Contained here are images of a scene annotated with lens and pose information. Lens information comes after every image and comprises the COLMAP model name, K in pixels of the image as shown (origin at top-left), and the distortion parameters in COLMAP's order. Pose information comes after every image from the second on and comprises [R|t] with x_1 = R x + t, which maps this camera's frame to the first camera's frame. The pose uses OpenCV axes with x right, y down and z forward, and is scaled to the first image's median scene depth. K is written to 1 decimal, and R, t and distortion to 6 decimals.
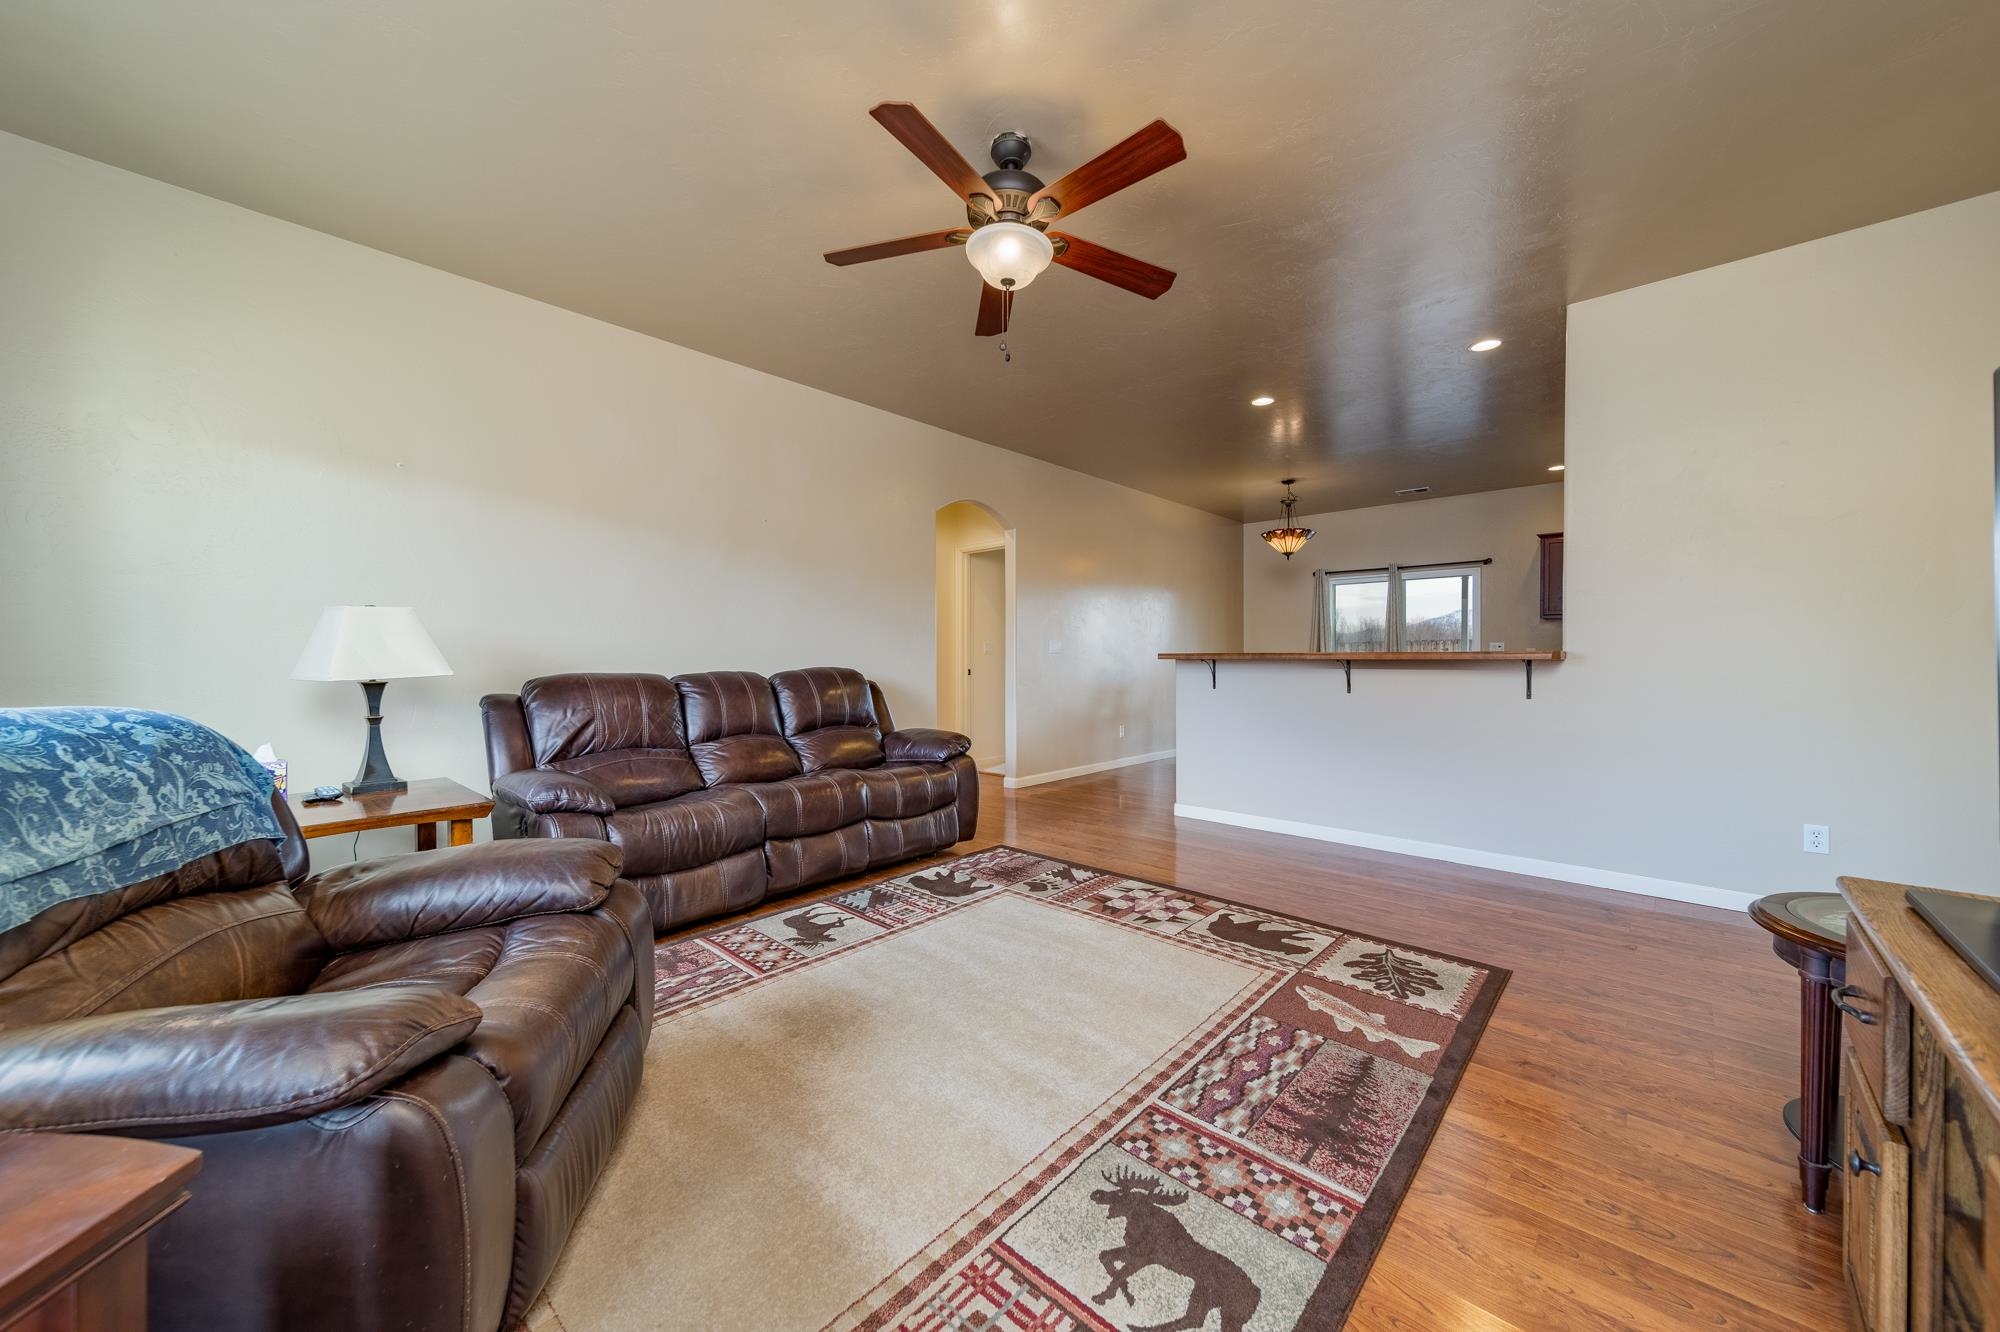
lens RADIAL K [[714.5, 0, 1000.2], [0, 714.5, 663.0], [0, 0, 1]] dist [0.002280, 0.000028]
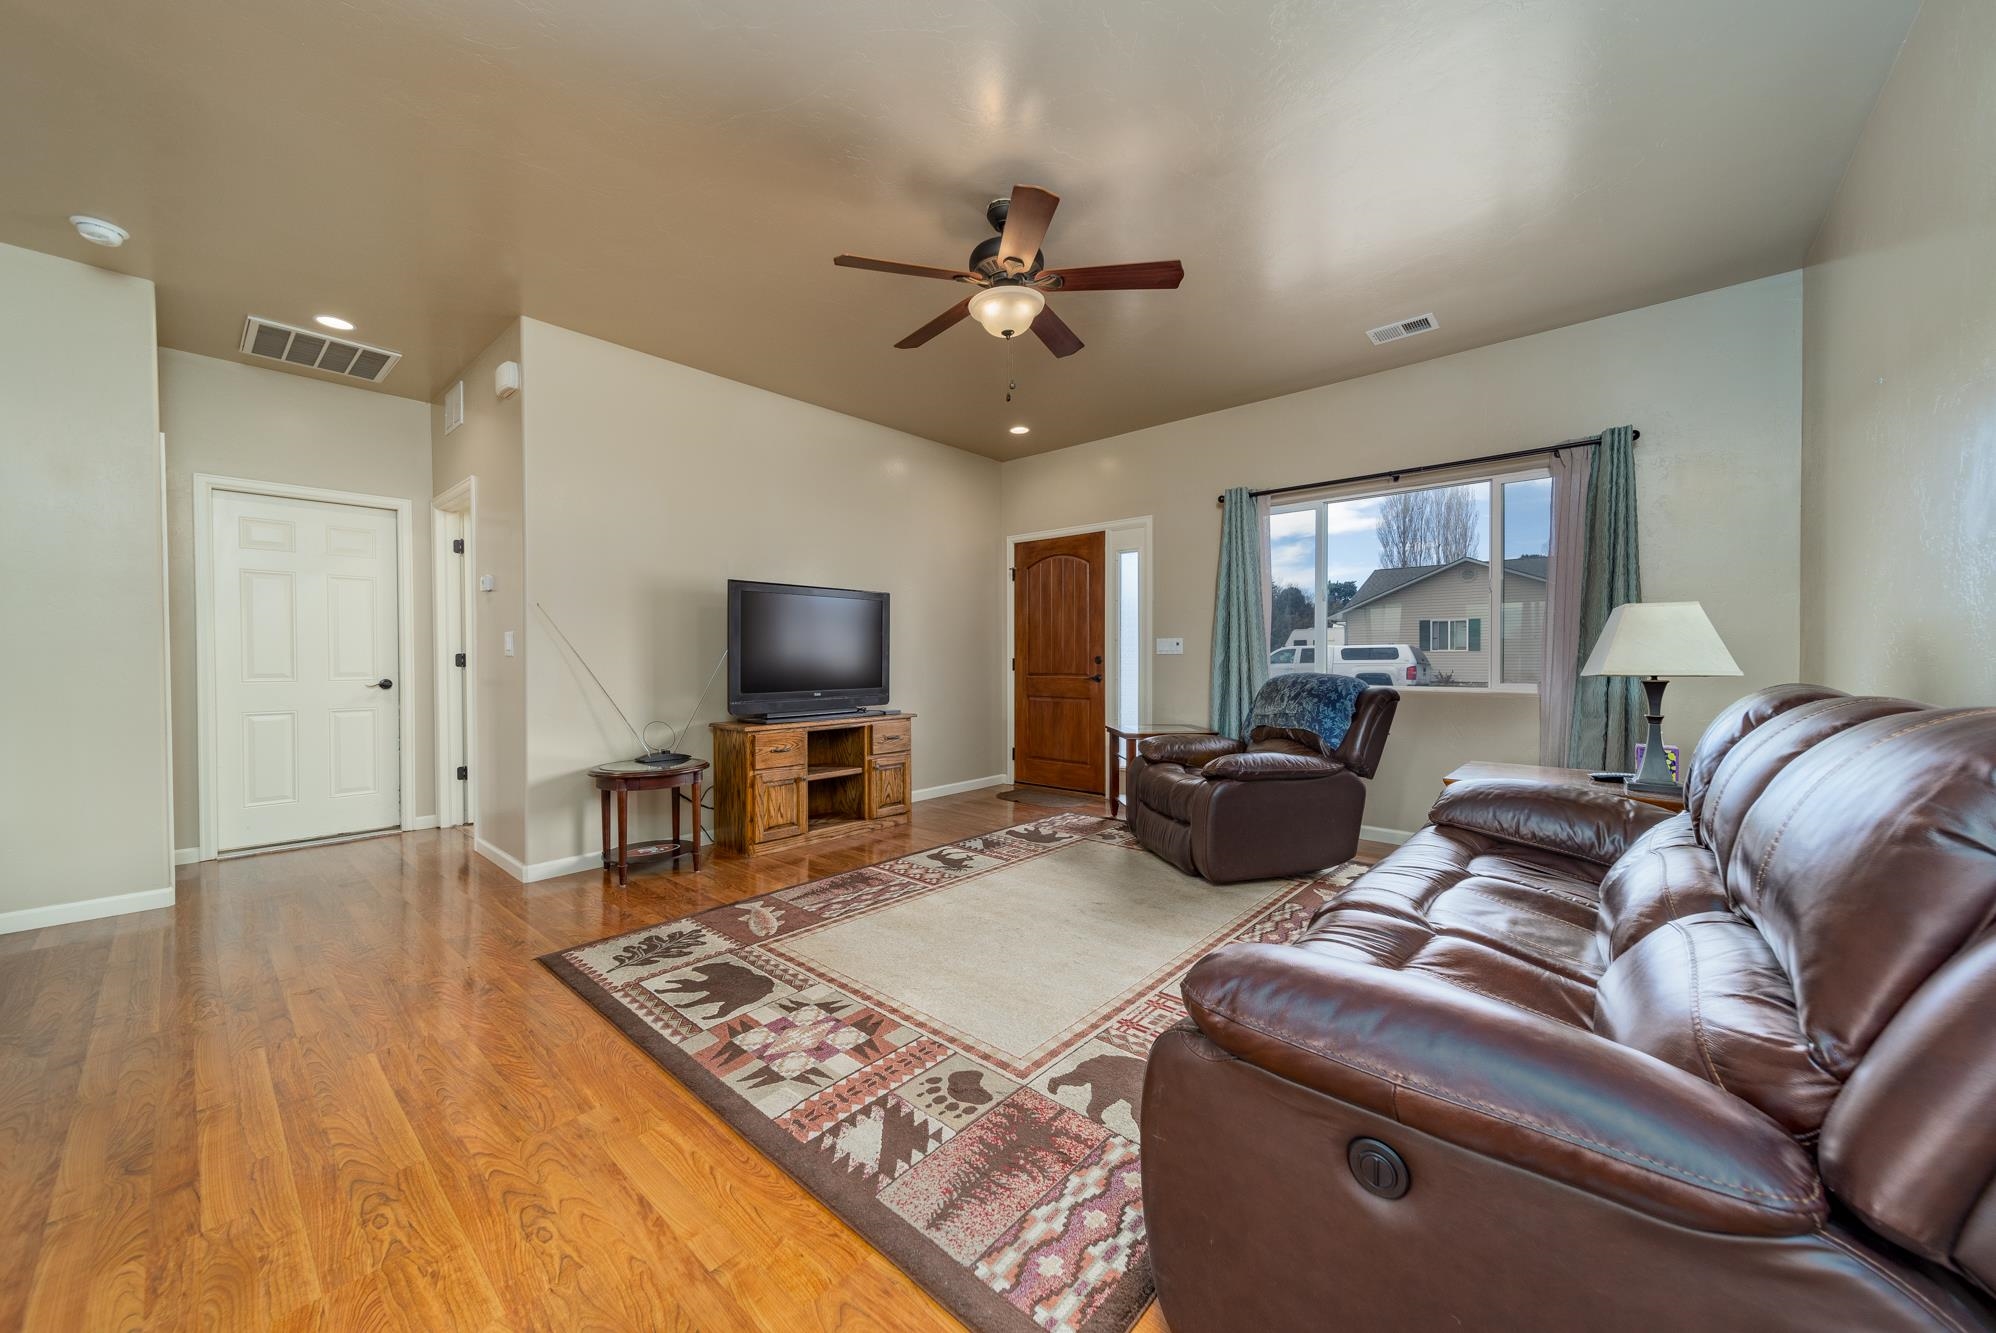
lens RADIAL K [[716.8, 0, 998.0], [0, 716.8, 666.5], [0, 0, 1]] dist [0.006948, 0.000053]
pose [[-0.999757, 0.007130, -0.020870, 0.044186], [0.006659, 0.999723, 0.022575, -0.018264], [0.021025, 0.022431, -0.999527, 1.815412]]
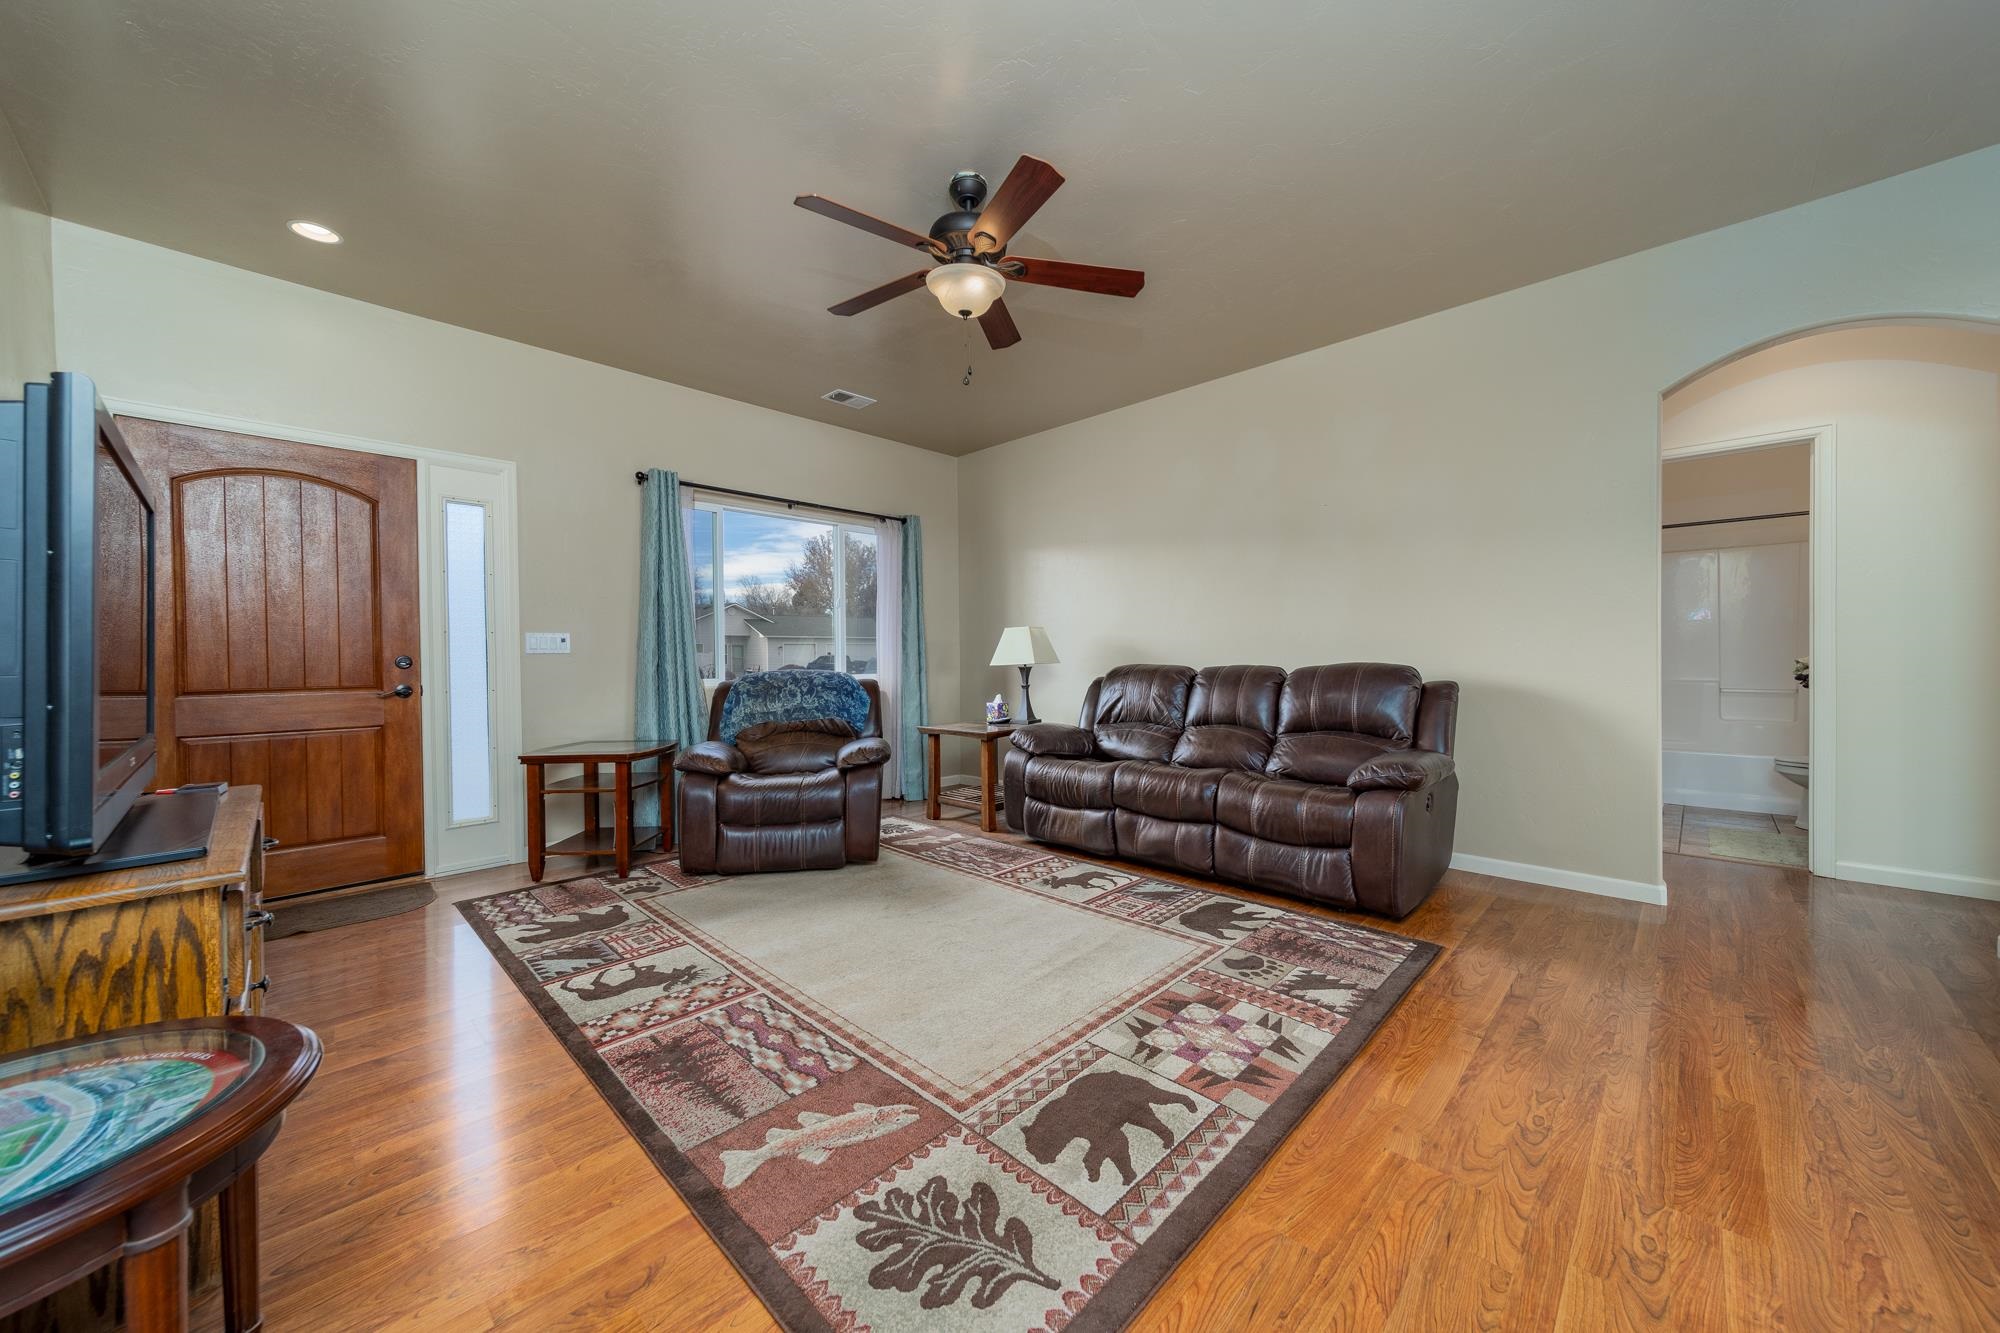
lens RADIAL K [[714.5, 0, 1000.2], [0, 714.5, 663.5], [0, 0, 1]] dist [0.002280, 0.000028]
pose [[-0.026566, 0.014182, -0.999546, 0.930891], [-0.000554, 0.999899, 0.014202, -0.005910], [0.999647, 0.000931, -0.026556, 0.909455]]
